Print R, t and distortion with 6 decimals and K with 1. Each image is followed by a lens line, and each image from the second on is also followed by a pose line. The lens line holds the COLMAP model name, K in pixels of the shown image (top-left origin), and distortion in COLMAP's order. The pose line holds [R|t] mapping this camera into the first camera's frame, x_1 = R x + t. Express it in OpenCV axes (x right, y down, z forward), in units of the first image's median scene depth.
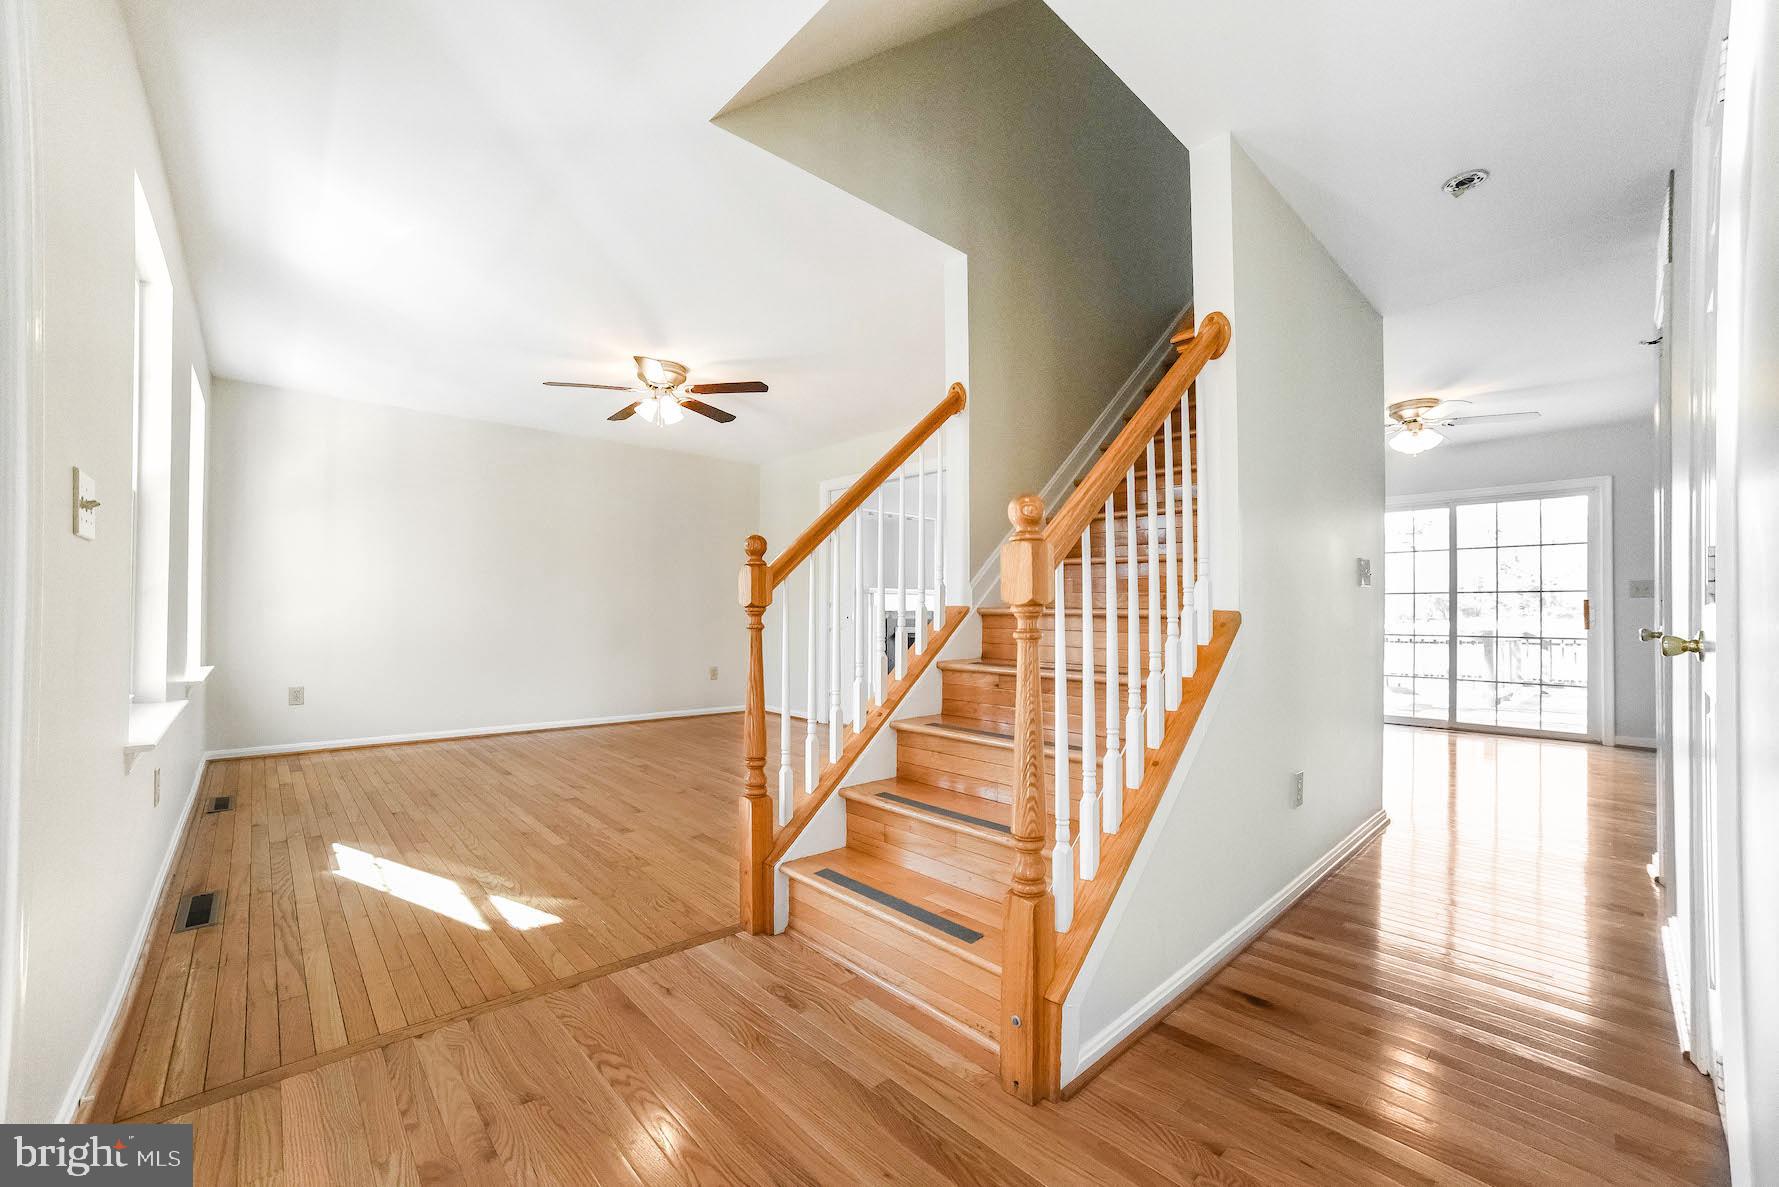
lens RADIAL K [[709.3, 0, 887.4], [0, 709.3, 598.5], [0, 0, 1]] dist [-0.048781, 0.013672]
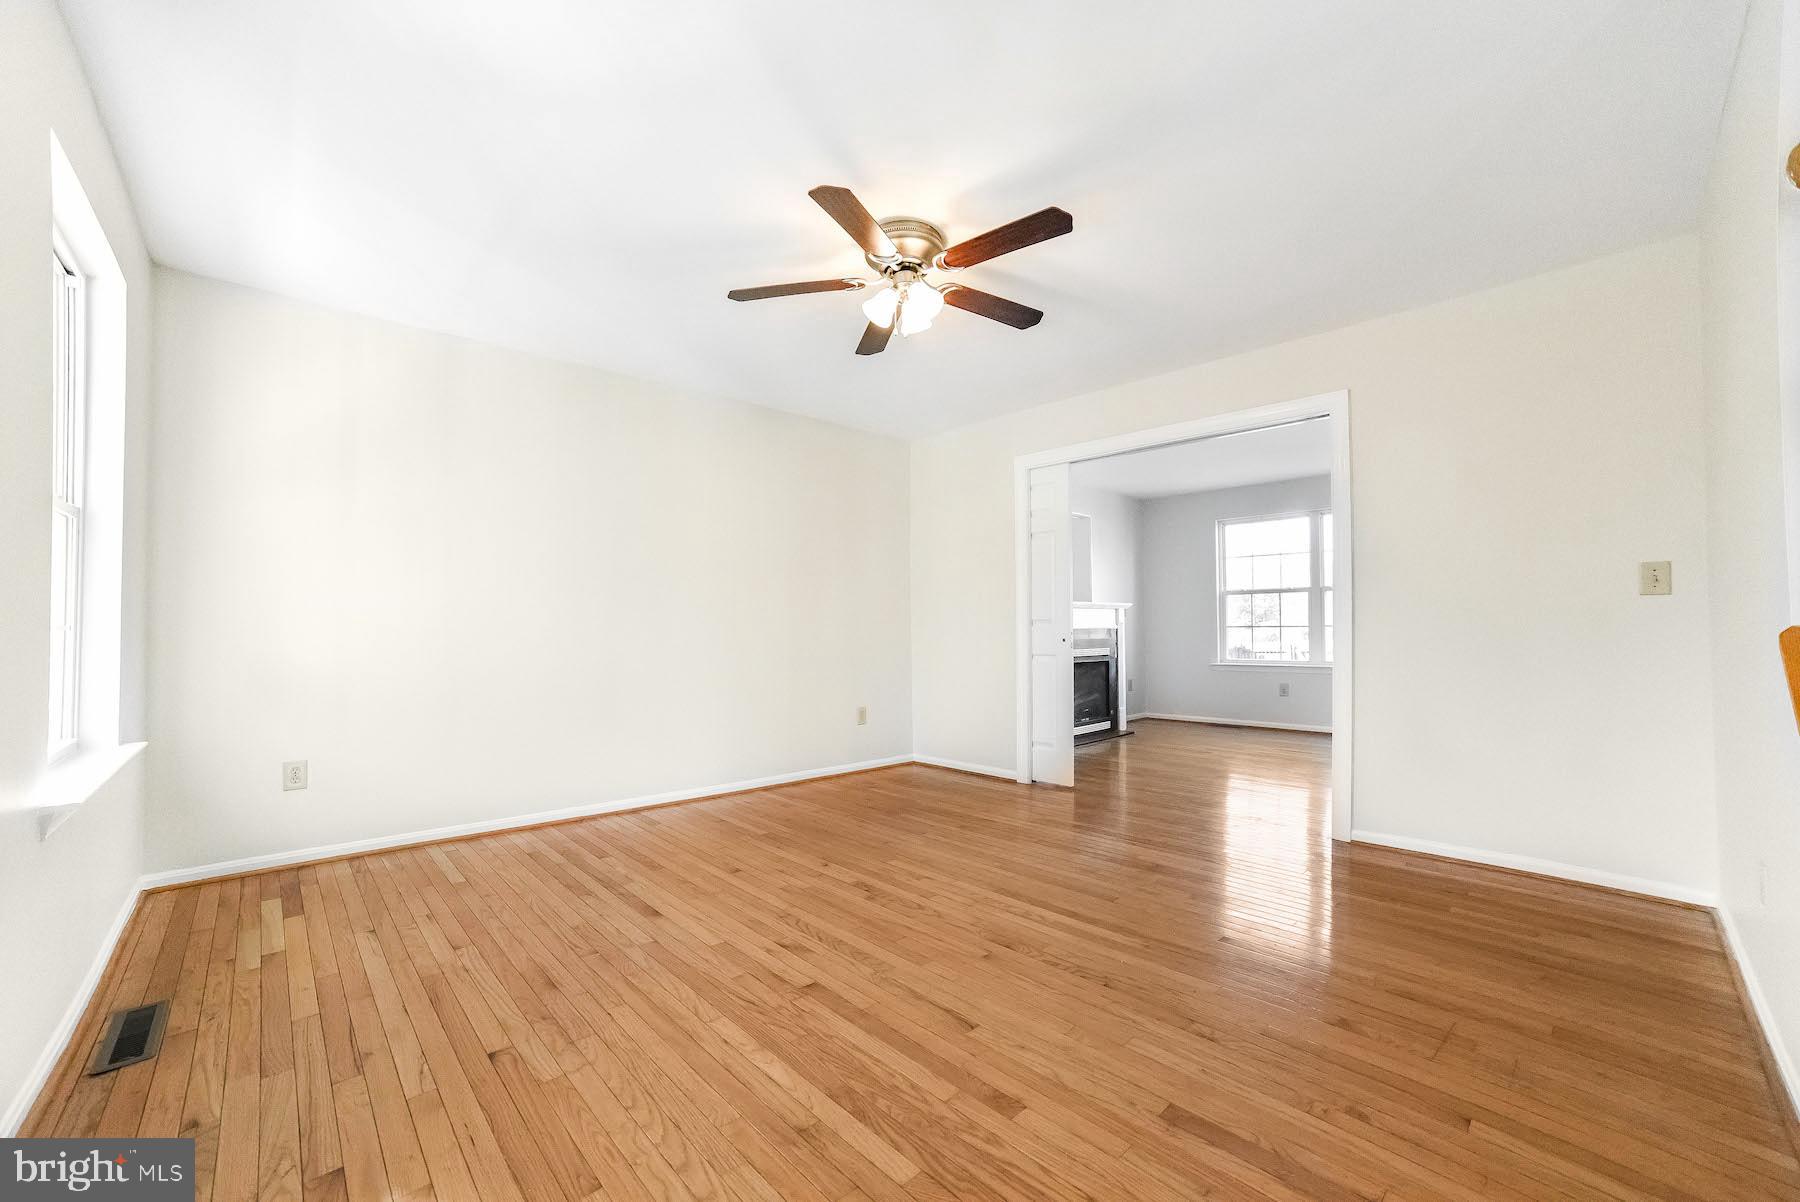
lens RADIAL K [[717.7, 0, 913.7], [0, 717.7, 612.6], [0, 0, 1]] dist [-0.048781, 0.013672]
pose [[0.999844, -0.012460, 0.012484, -0.432705], [0.012619, 0.999839, -0.012762, 0.006851], [-0.012323, 0.012917, 0.999841, 0.520071]]
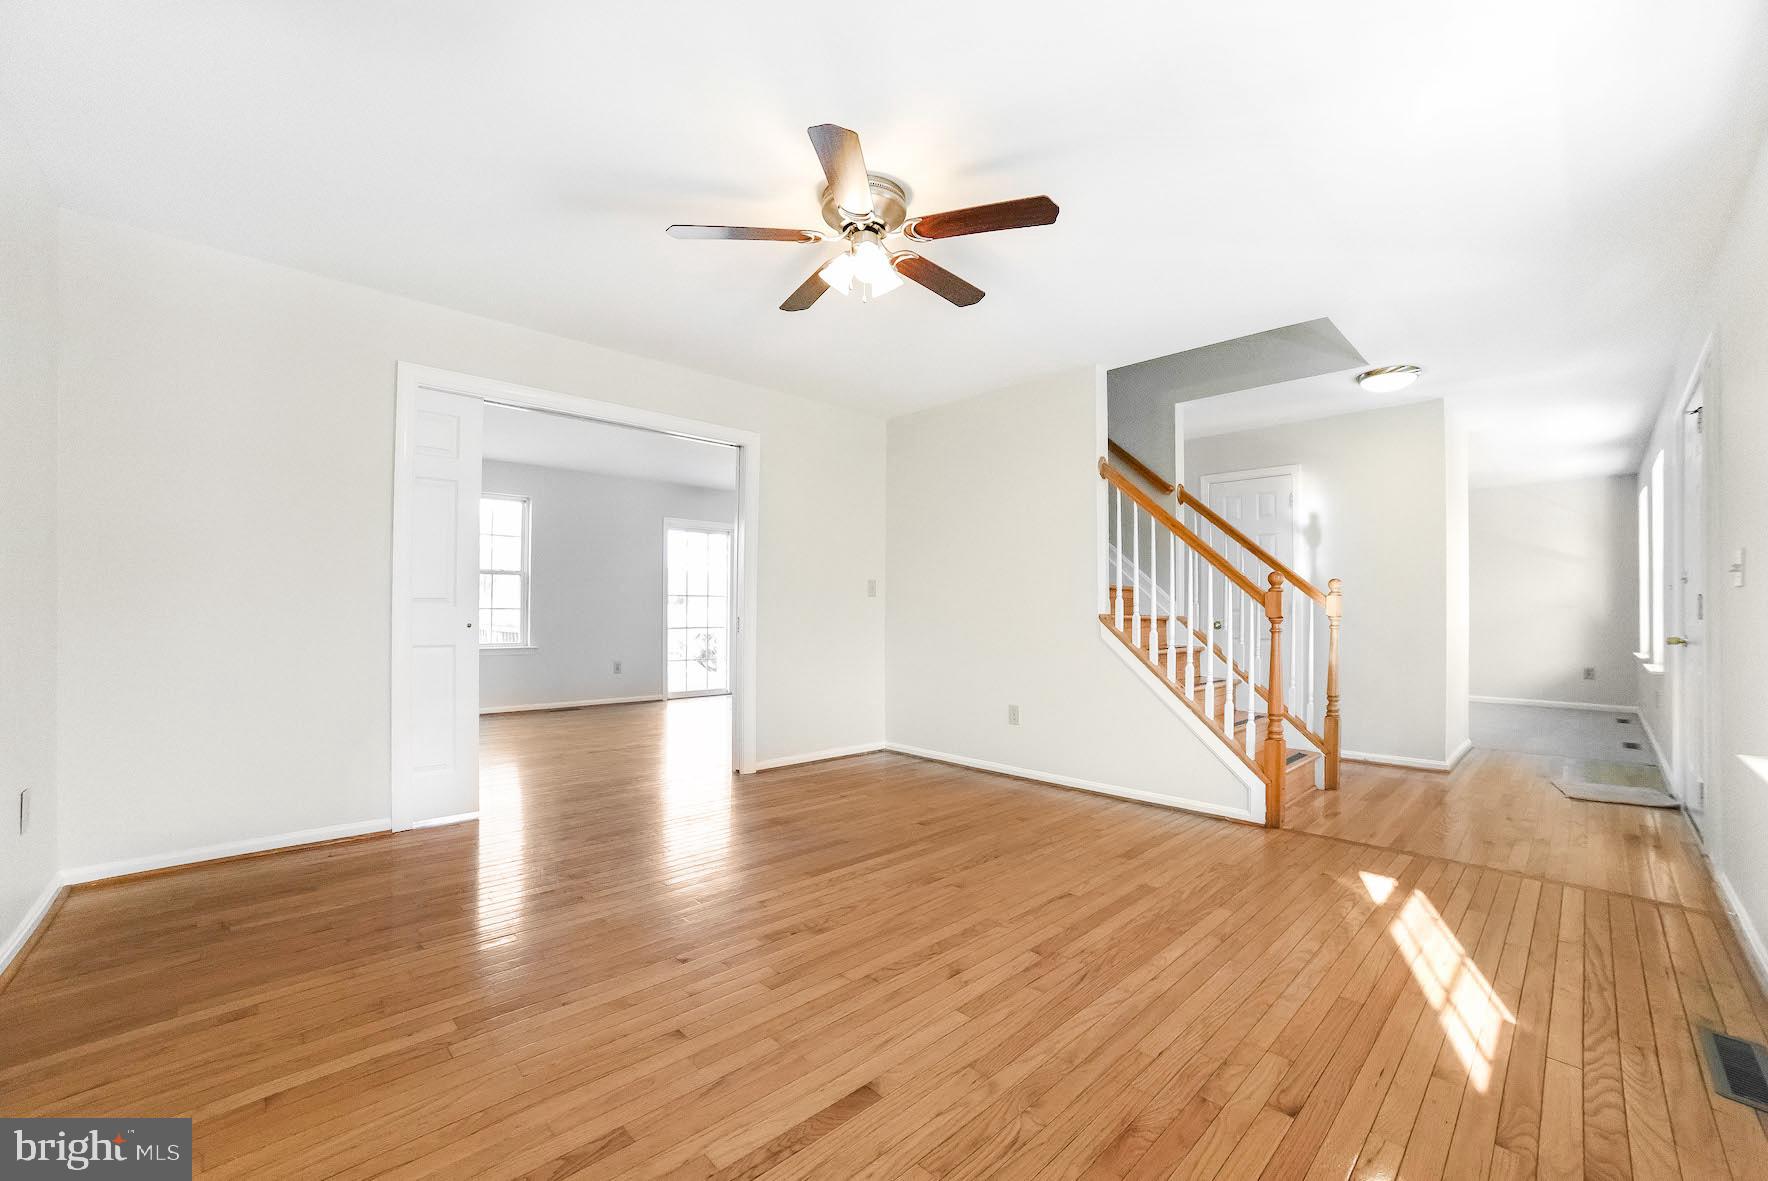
lens RADIAL K [[704.9, 0, 878.0], [0, 704.9, 607.4], [0, 0, 1]] dist [-0.048781, 0.013672]
pose [[-0.019340, 0.001440, 0.999812, -1.172687], [-0.020879, 0.999780, -0.001844, 0.008674], [-0.999595, -0.020911, -0.019305, 1.323694]]
